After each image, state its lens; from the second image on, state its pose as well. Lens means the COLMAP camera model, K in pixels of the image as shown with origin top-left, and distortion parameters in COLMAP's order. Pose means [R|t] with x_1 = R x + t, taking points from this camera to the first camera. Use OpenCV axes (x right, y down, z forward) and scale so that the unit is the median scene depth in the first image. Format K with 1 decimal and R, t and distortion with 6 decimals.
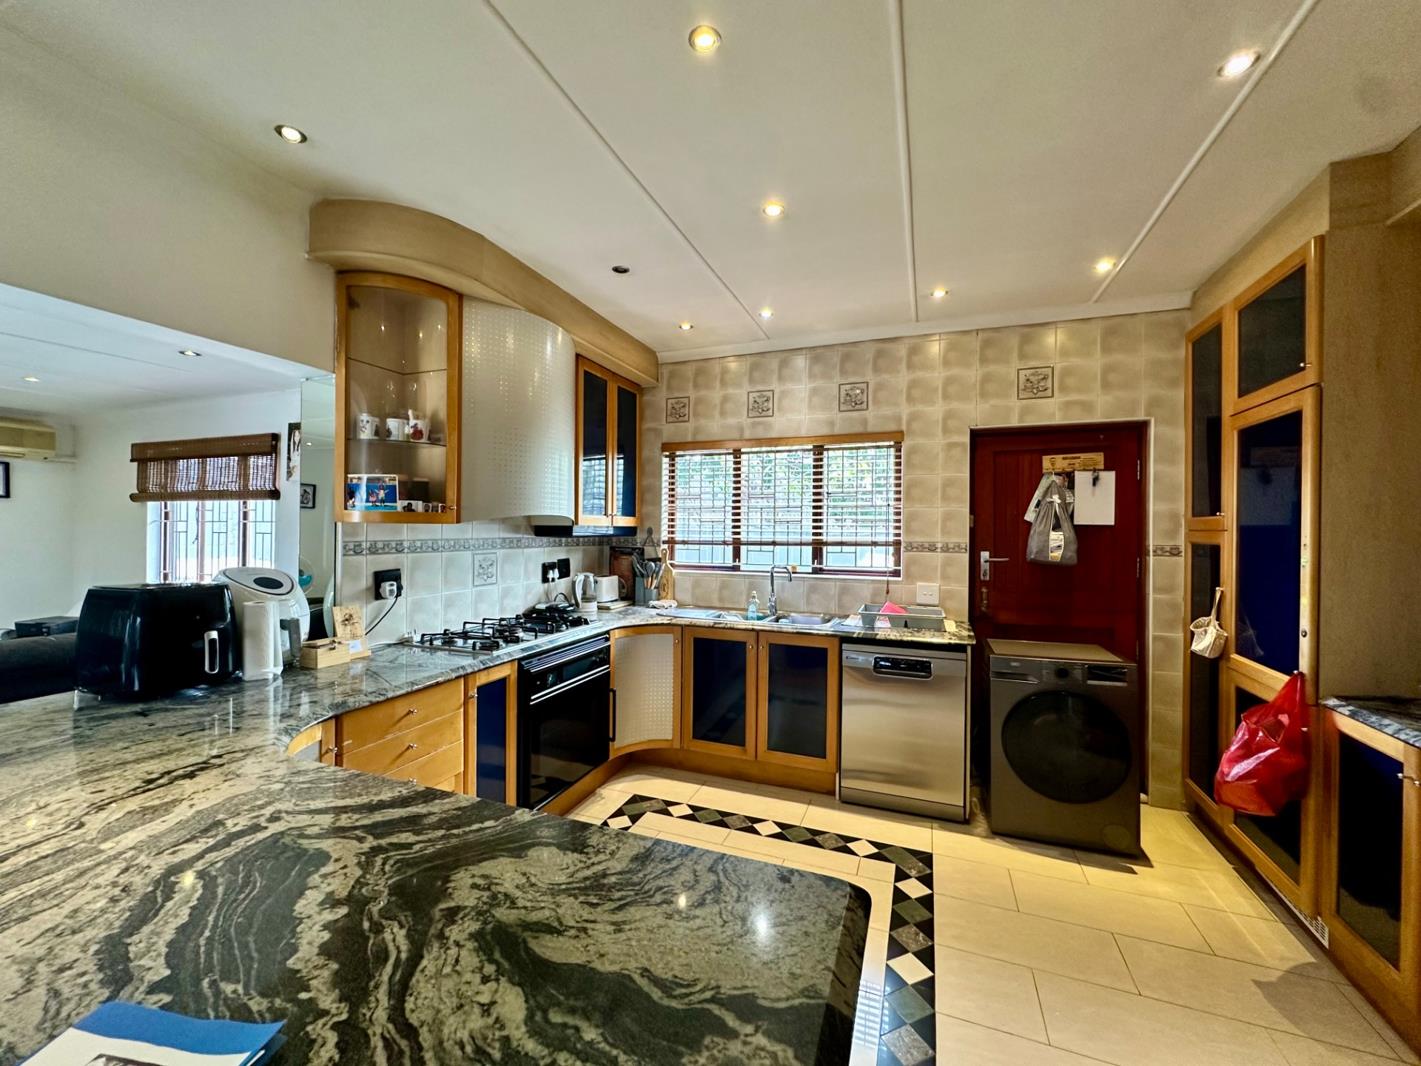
lens RADIAL K [[568.6, 0, 713.3], [0, 568.6, 528.1], [0, 0, 1]] dist [-0.000648, -0.000282]
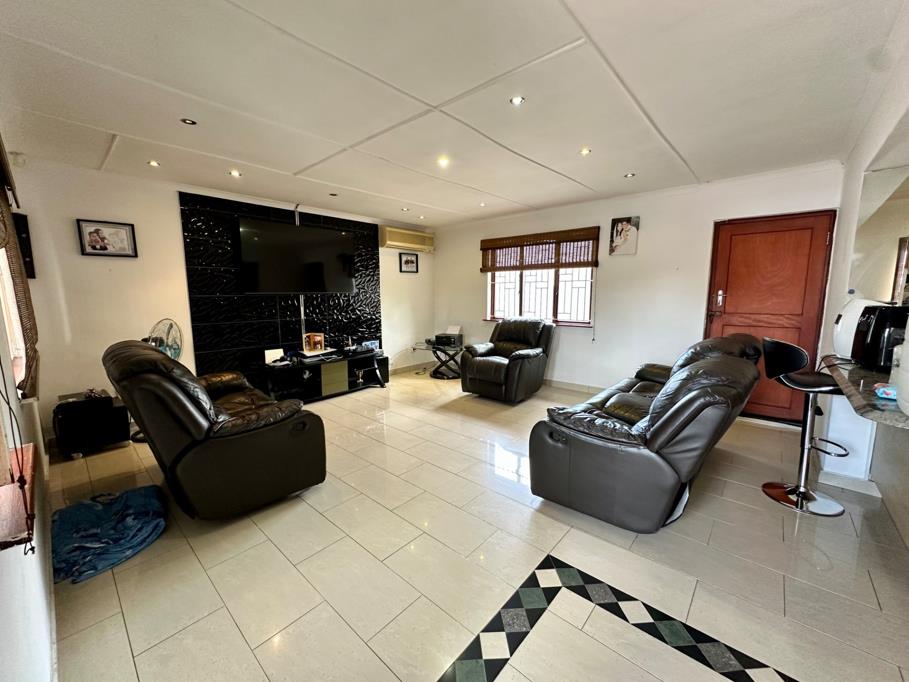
lens RADIAL K [[363.7, 0, 456.3], [0, 363.7, 337.9], [0, 0, 1]] dist [-0.000648, -0.000282]
pose [[0.935715, 0.033026, -0.351208, -0.720360], [0.010201, 0.992658, 0.120522, 0.021798], [0.352610, -0.116357, 0.928508, -0.150590]]
